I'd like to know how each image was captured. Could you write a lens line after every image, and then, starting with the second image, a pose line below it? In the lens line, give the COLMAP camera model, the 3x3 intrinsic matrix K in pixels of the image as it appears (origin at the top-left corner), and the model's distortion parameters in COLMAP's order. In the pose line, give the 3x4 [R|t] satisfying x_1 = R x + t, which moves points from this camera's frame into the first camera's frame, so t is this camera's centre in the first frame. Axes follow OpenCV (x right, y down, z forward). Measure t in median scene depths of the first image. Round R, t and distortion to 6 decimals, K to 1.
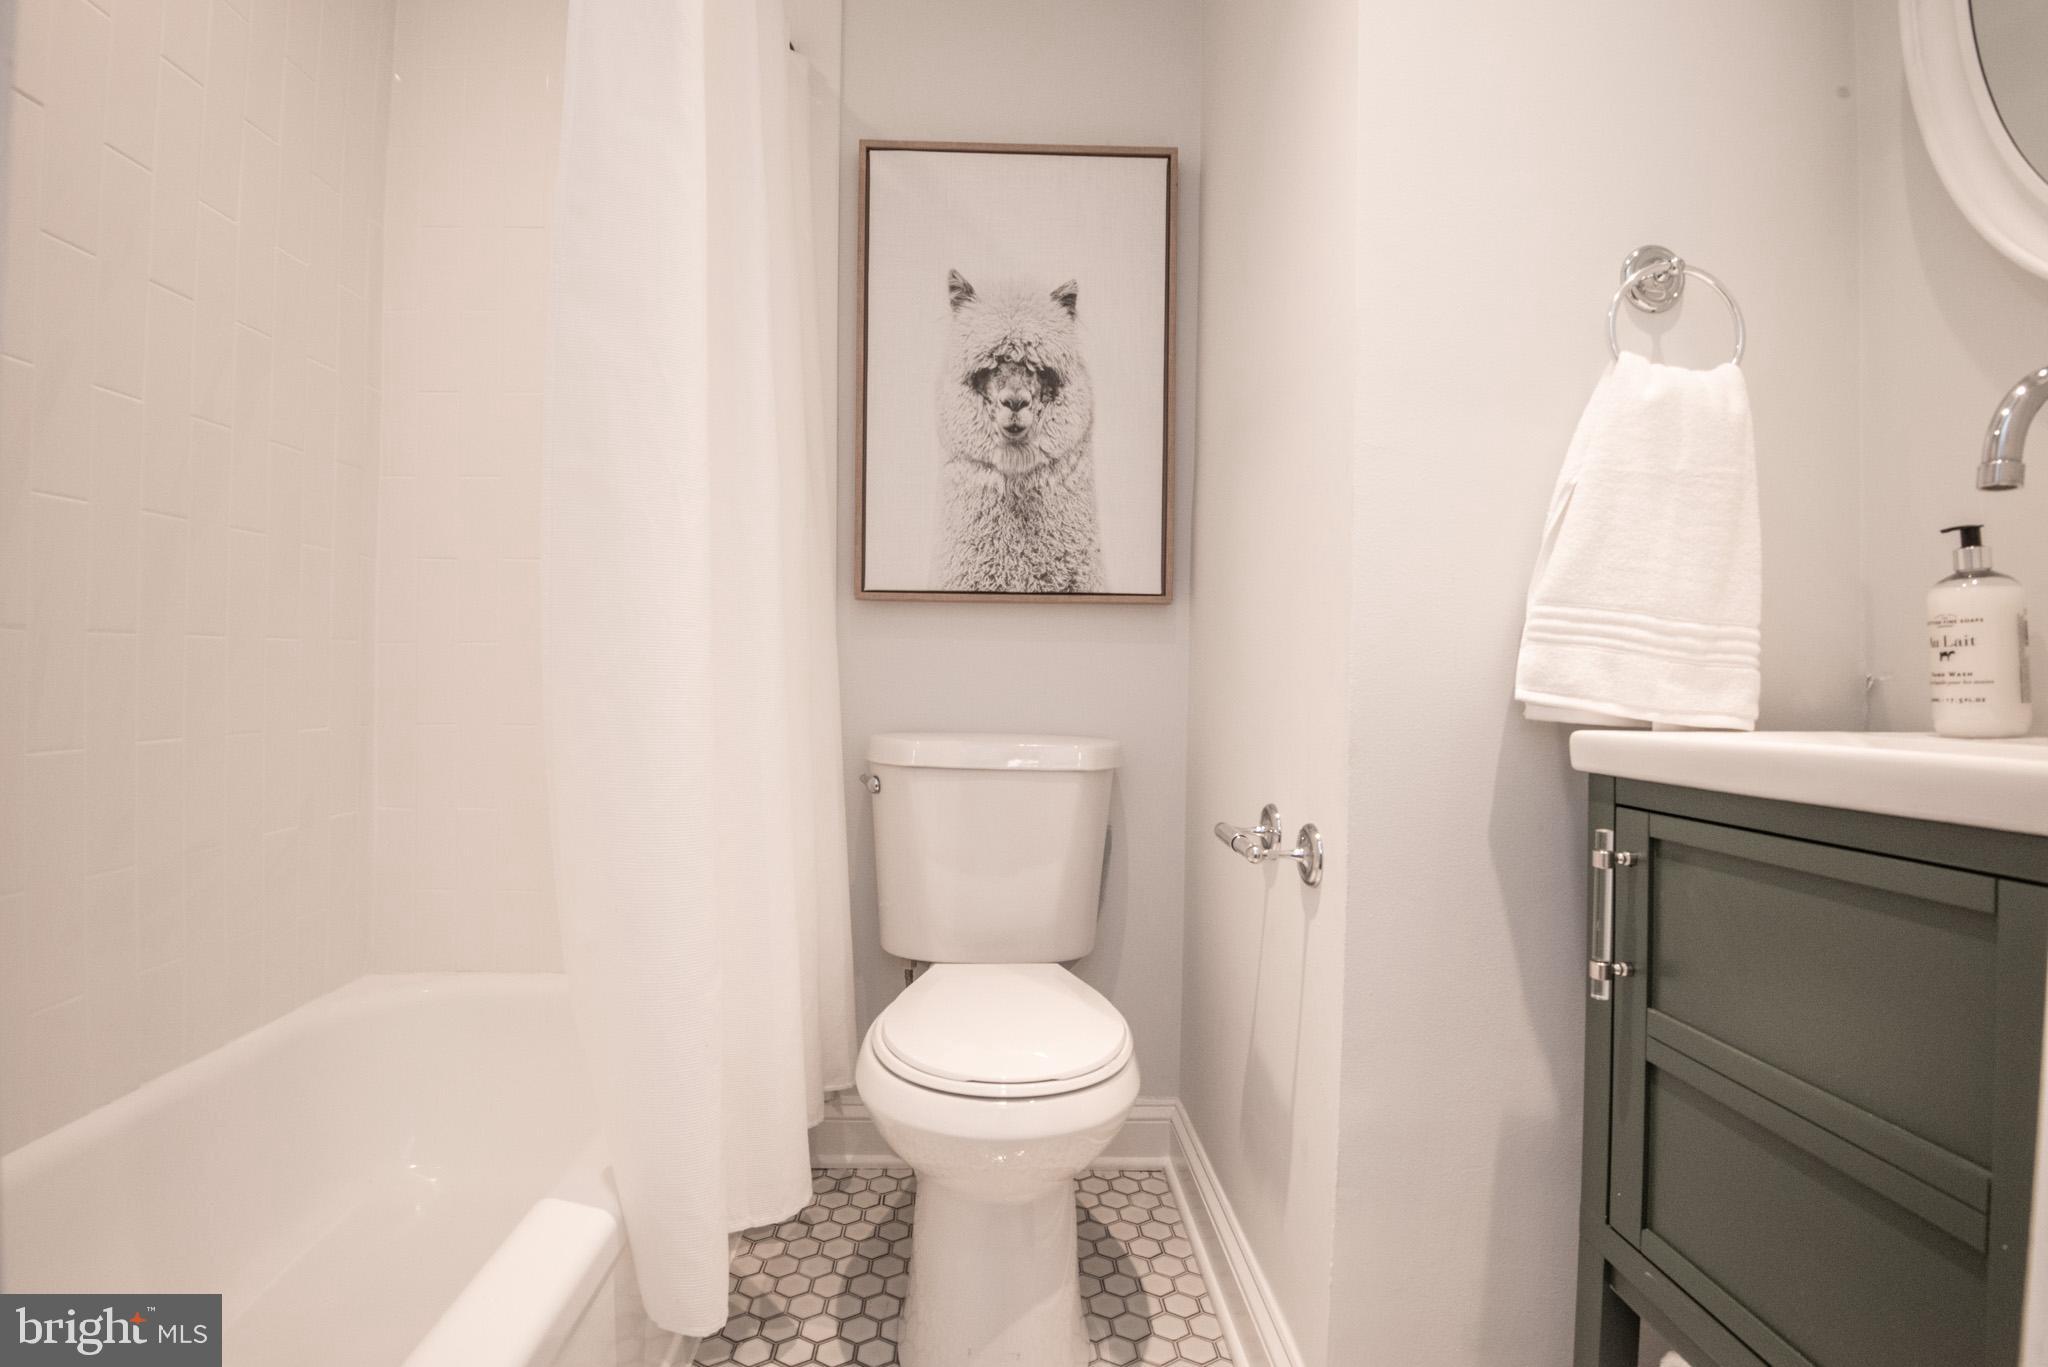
lens RADIAL K [[933.4, 0, 1024.0], [0, 933.4, 683.5], [0, 0, 1]] dist [-0.006705, -0.021146]
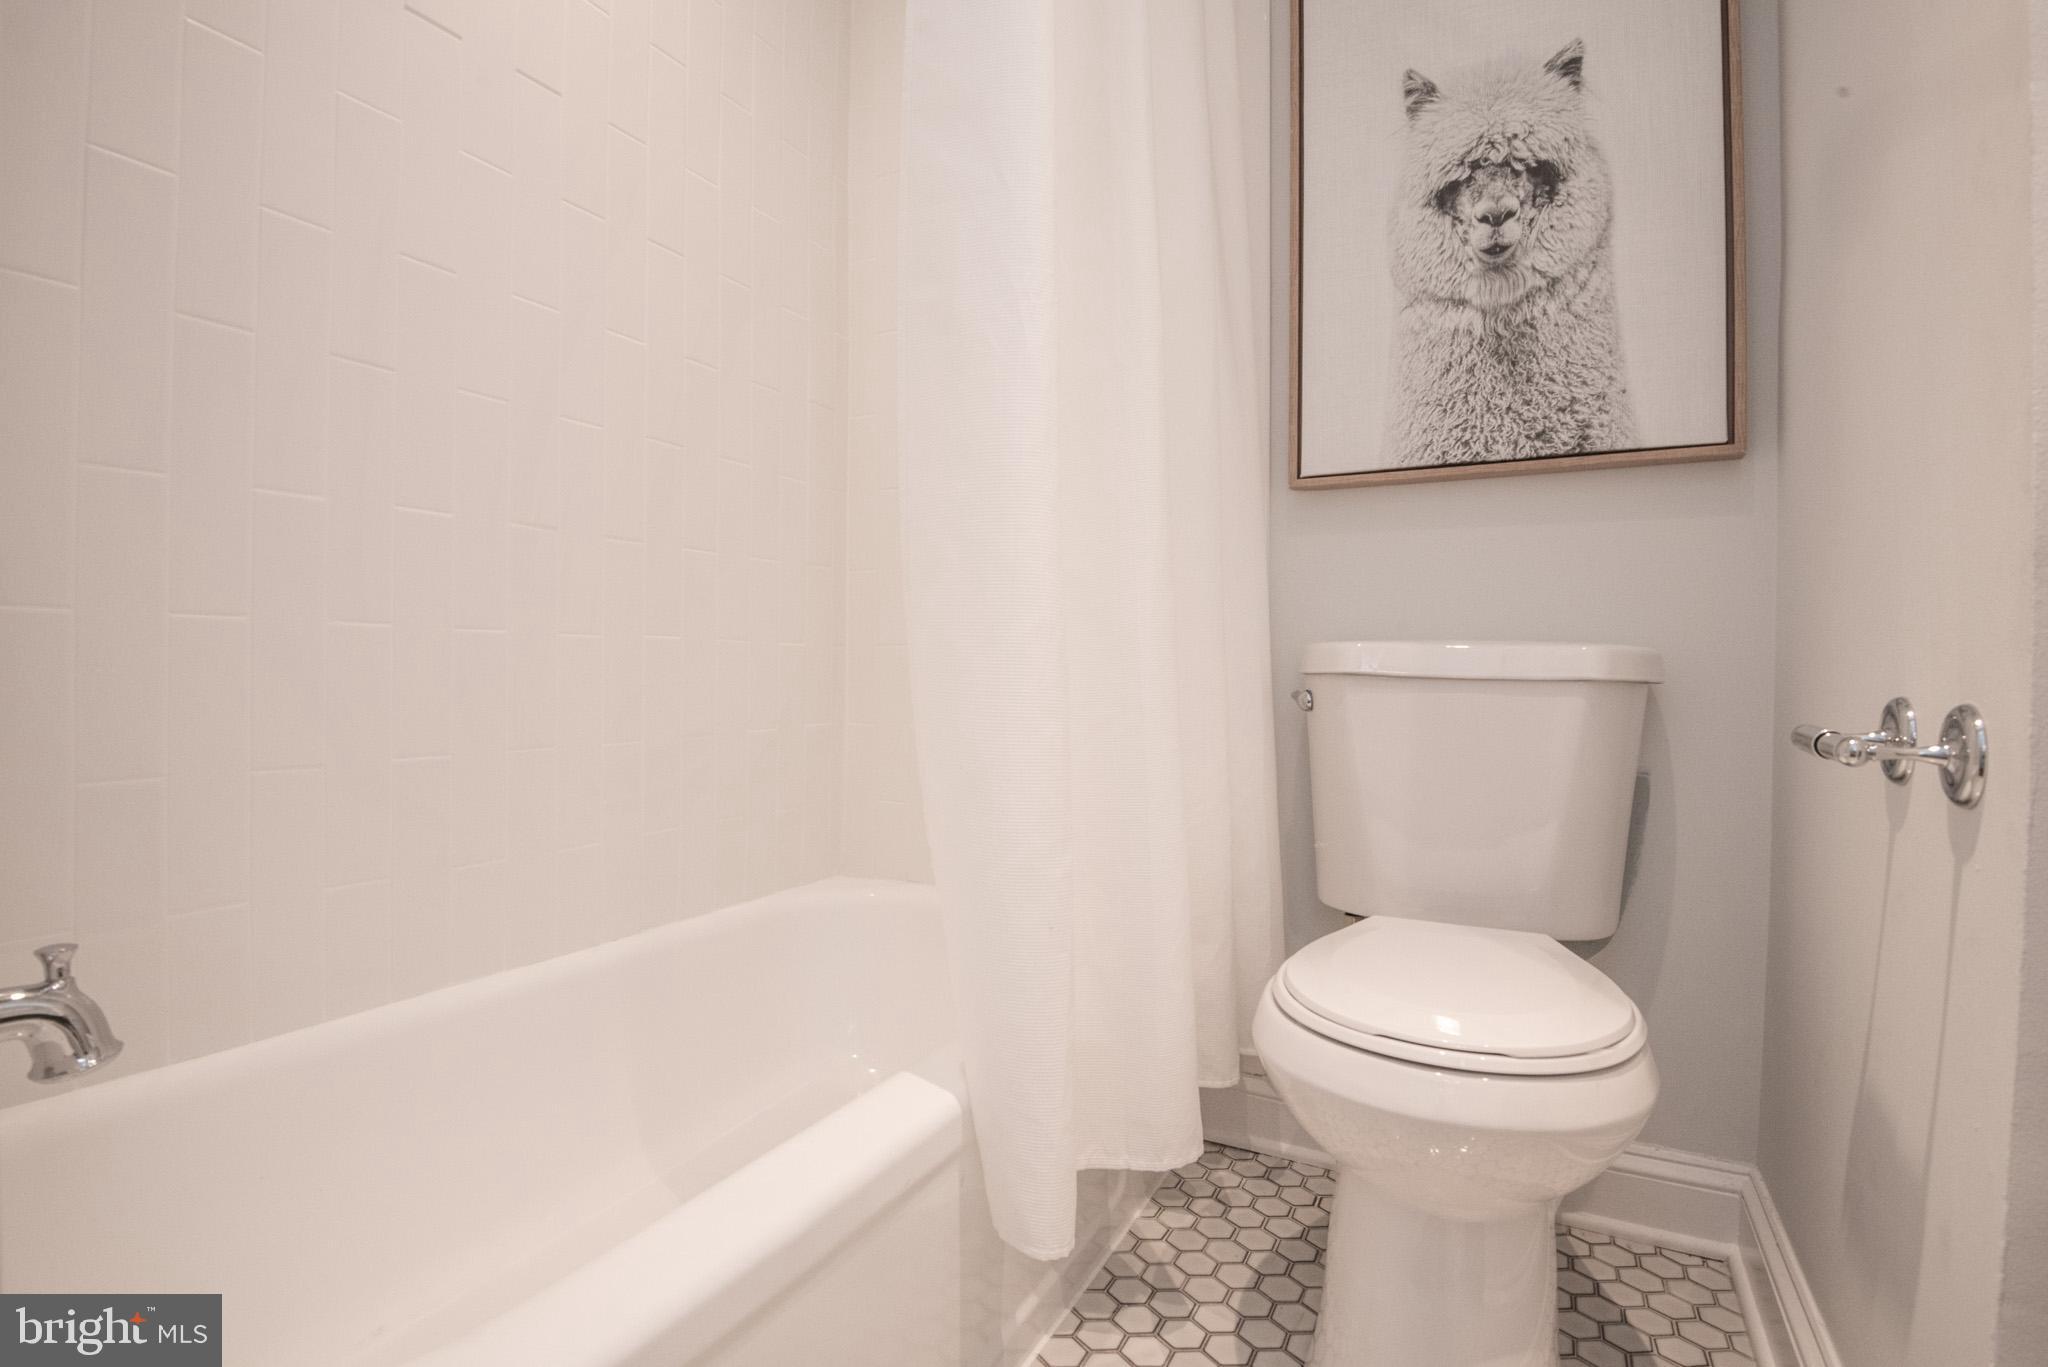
lens RADIAL K [[988.4, 0, 1024.0], [0, 988.4, 683.5], [0, 0, 1]] dist [0.001556, -0.030219]
pose [[0.864380, -0.002404, -0.502834, 0.061069], [0.000921, 0.999994, -0.003198, 0.089645], [0.502839, 0.002301, 0.864377, 0.099211]]
